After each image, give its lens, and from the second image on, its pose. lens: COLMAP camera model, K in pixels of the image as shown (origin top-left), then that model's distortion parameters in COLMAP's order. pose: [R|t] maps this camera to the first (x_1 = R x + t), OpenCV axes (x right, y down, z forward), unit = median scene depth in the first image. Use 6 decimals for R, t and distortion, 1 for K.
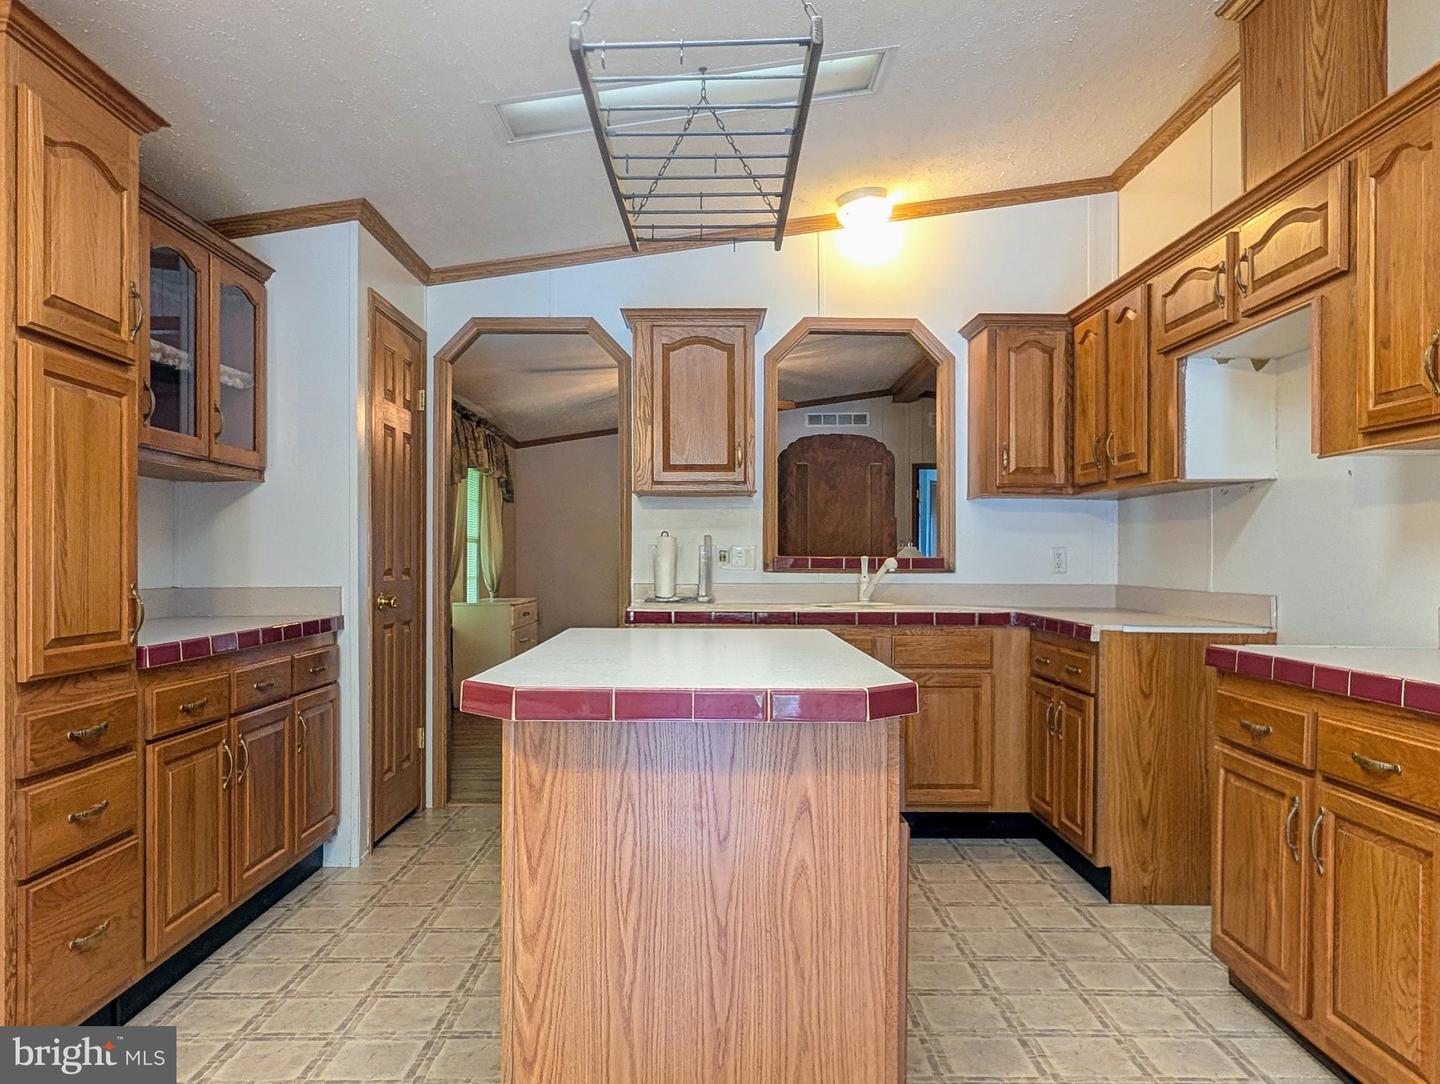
lens RADIAL K [[987.1, 0, 721.7], [0, 987.1, 561.9], [0, 0, 1]] dist [-0.017853, 0.000224]
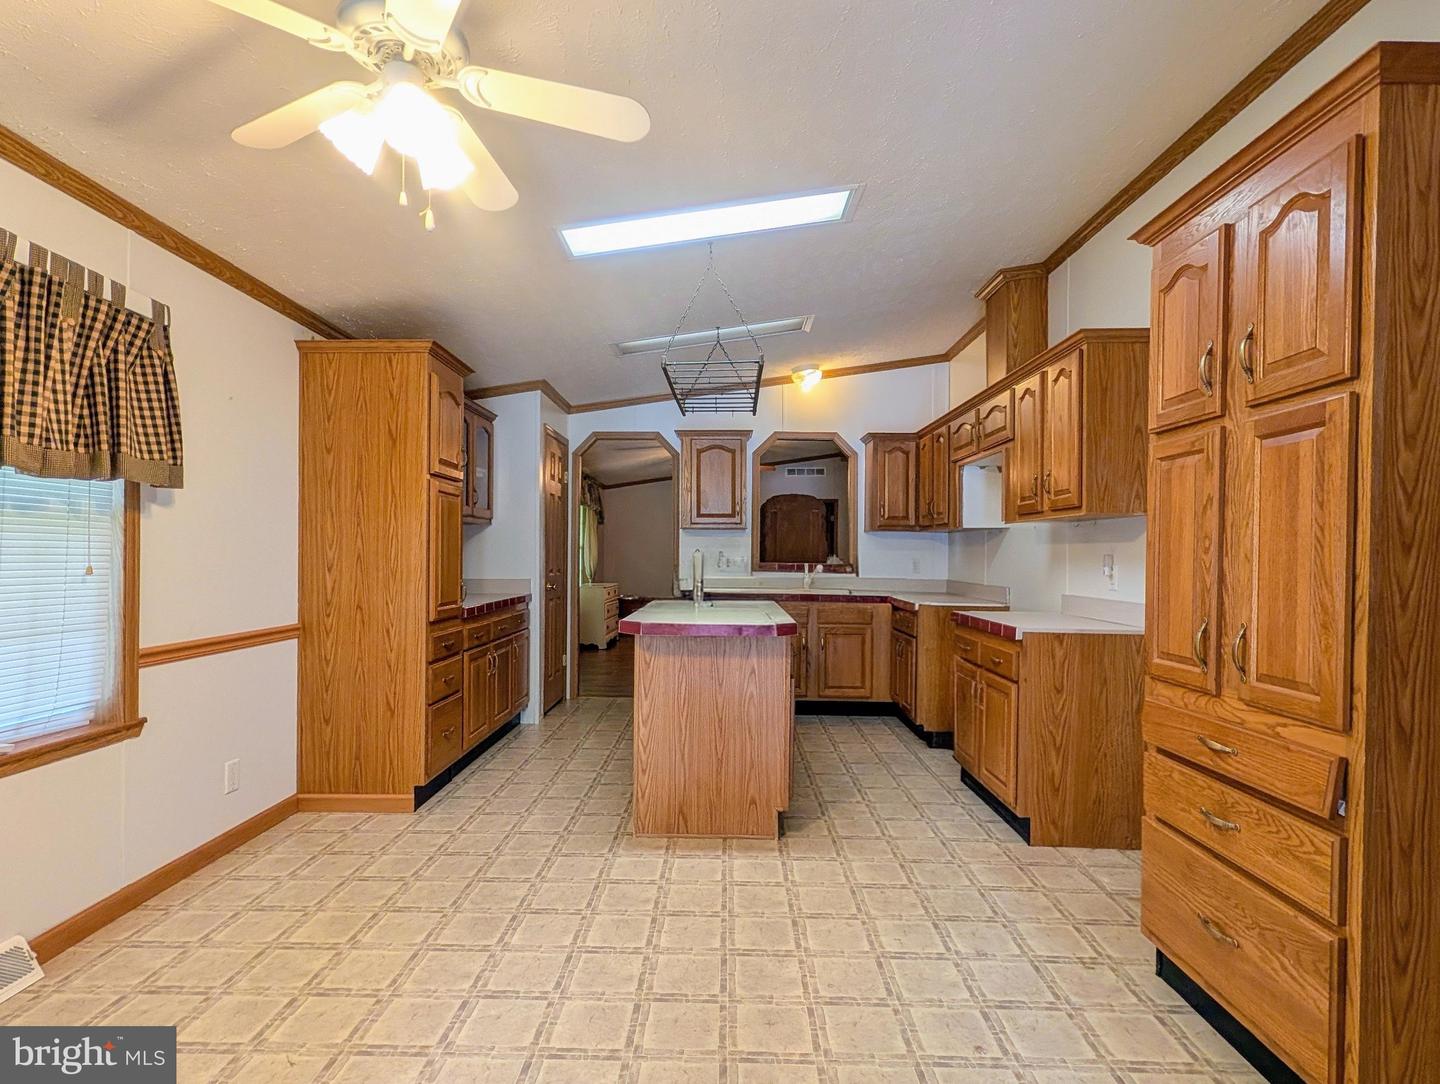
lens RADIAL K [[700.2, 0, 715.6], [0, 700.2, 547.2], [0, 0, 1]] dist [0.002800, -0.000348]
pose [[0.999550, 0.005590, -0.029464, 0.016805], [-0.005984, 0.999893, -0.013324, -0.019929], [0.029386, 0.013494, 0.999477, -0.349189]]
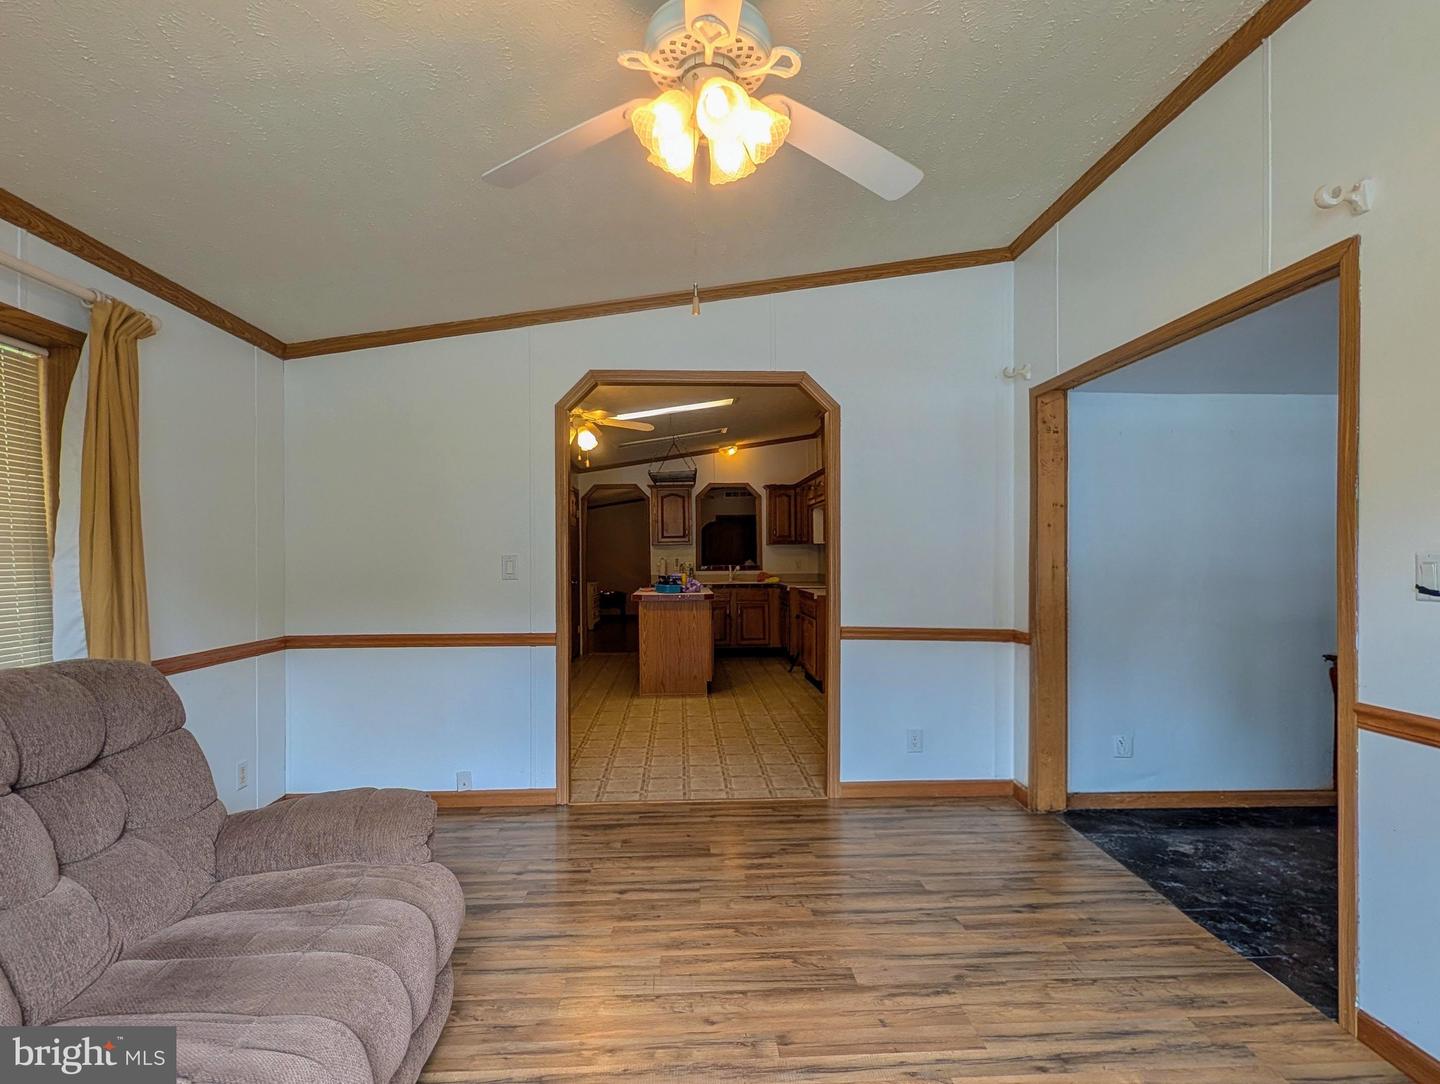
lens RADIAL K [[700.2, 0, 715.8], [0, 700.2, 553.8], [0, 0, 1]] dist [0.002800, -0.000348]
pose [[0.999204, -0.016157, 0.036467, 0.029538], [0.016366, 0.999851, -0.005448, -0.033166], [-0.036373, 0.006040, 0.999320, -1.255914]]
